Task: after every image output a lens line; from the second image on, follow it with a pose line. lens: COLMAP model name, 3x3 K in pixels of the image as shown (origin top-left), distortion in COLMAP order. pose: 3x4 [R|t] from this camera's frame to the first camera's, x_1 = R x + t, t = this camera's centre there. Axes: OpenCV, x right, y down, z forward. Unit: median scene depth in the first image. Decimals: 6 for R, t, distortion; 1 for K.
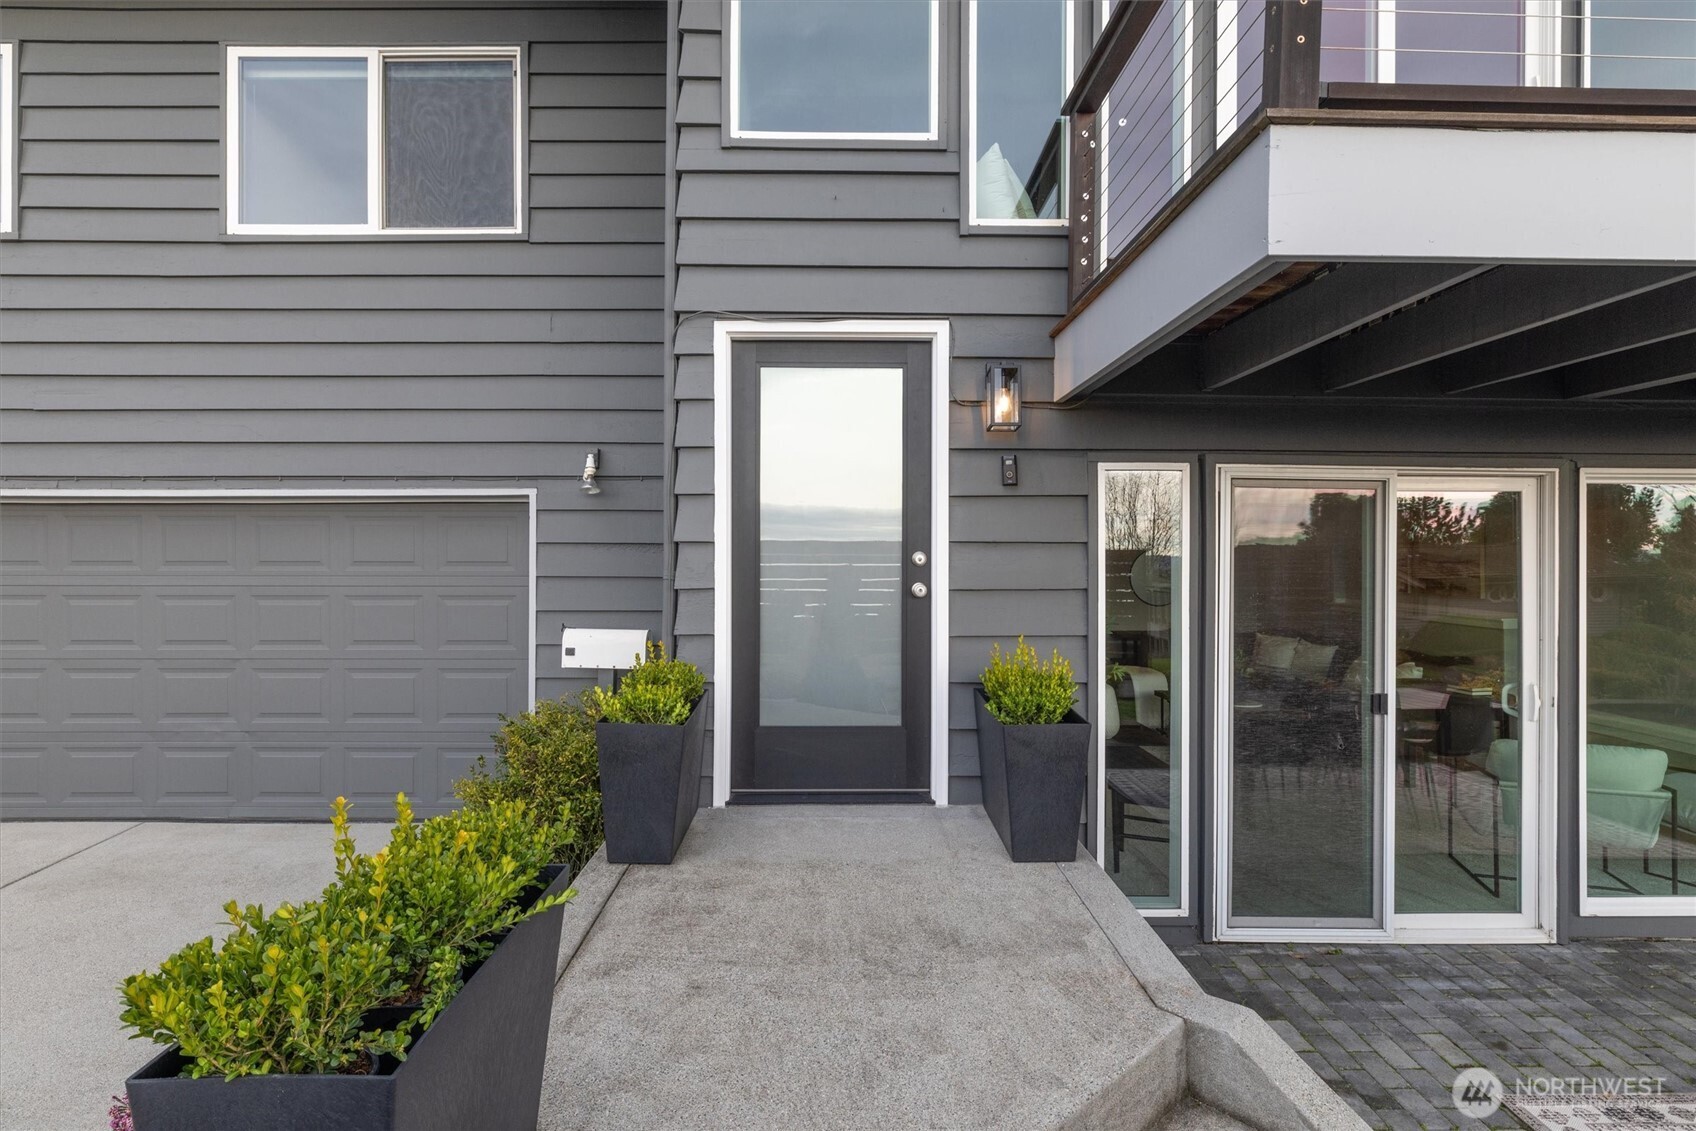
lens RADIAL K [[864.9, 0, 844.8], [0, 864.9, 558.2], [0, 0, 1]] dist [0.003466, -0.000543]
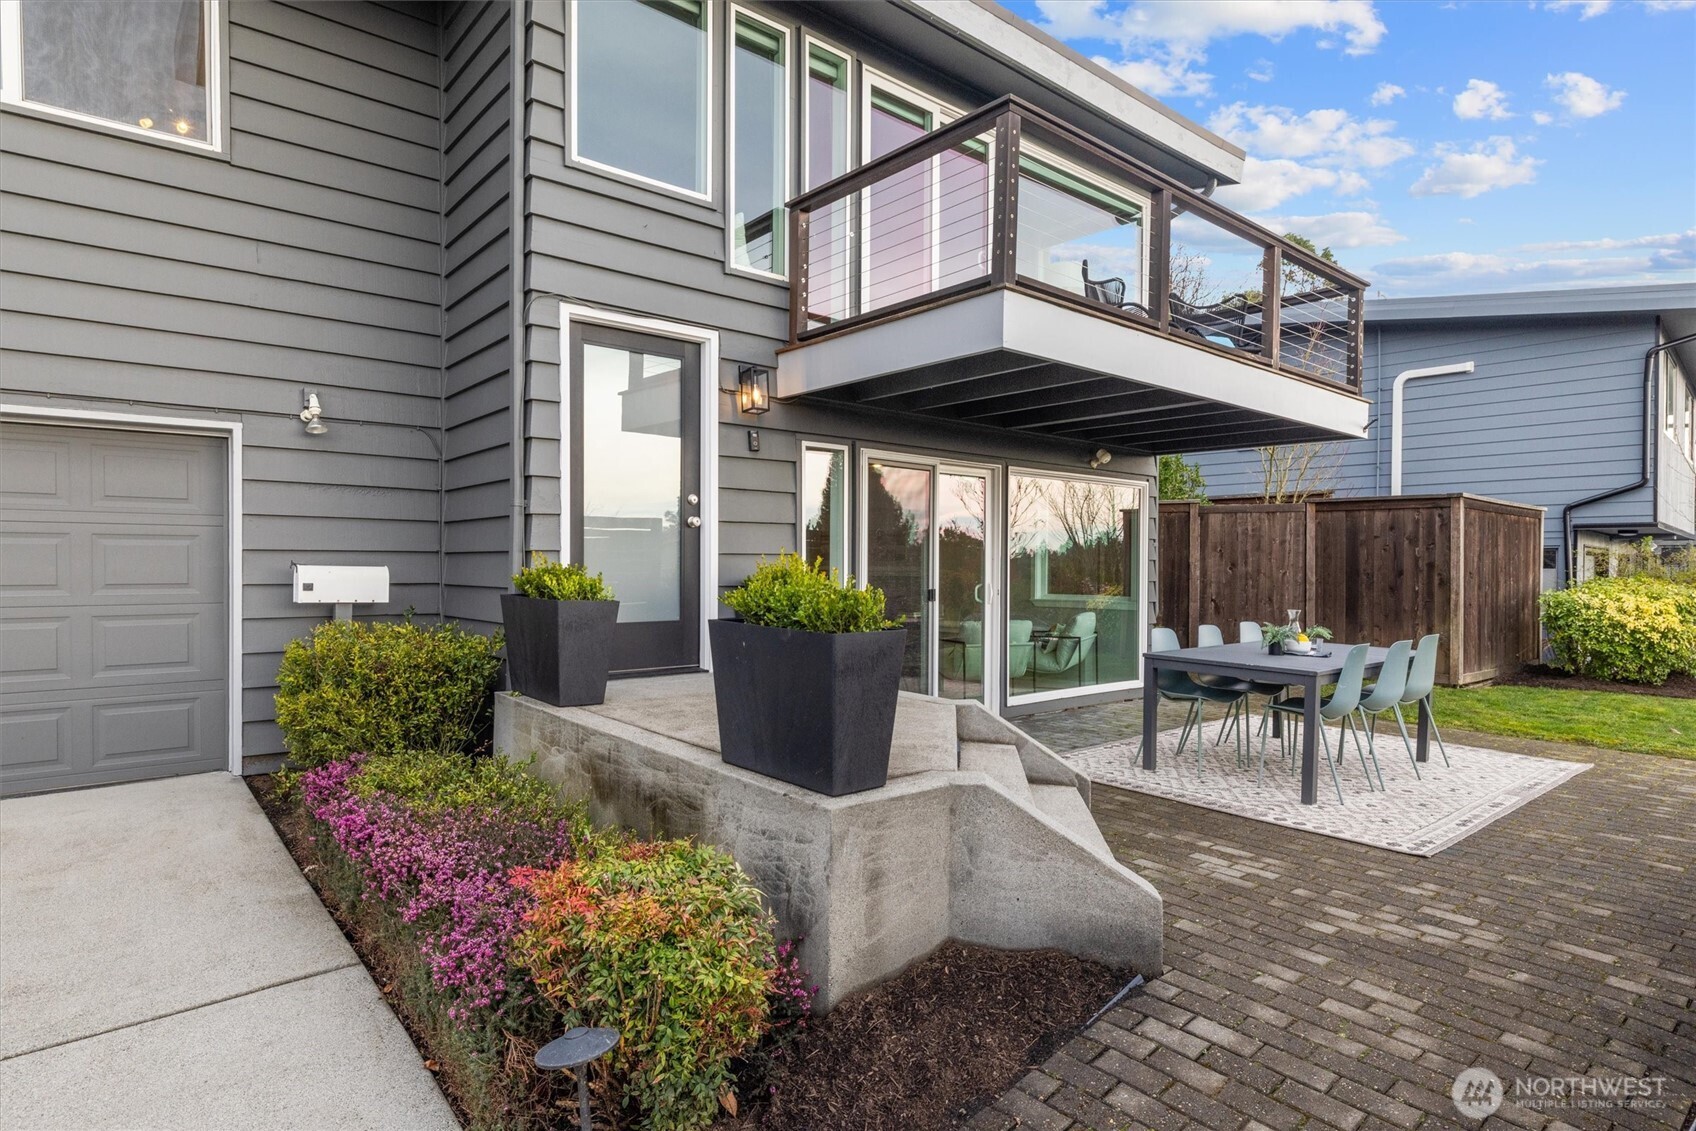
lens RADIAL K [[864.9, 0, 848.8], [0, 864.9, 580.0], [0, 0, 1]] dist [0.003466, -0.000543]
pose [[0.782441, -0.014004, 0.622568, -0.590975], [0.000347, 0.999757, 0.022053, 0.100950], [-0.622725, -0.017039, 0.782255, -0.250793]]
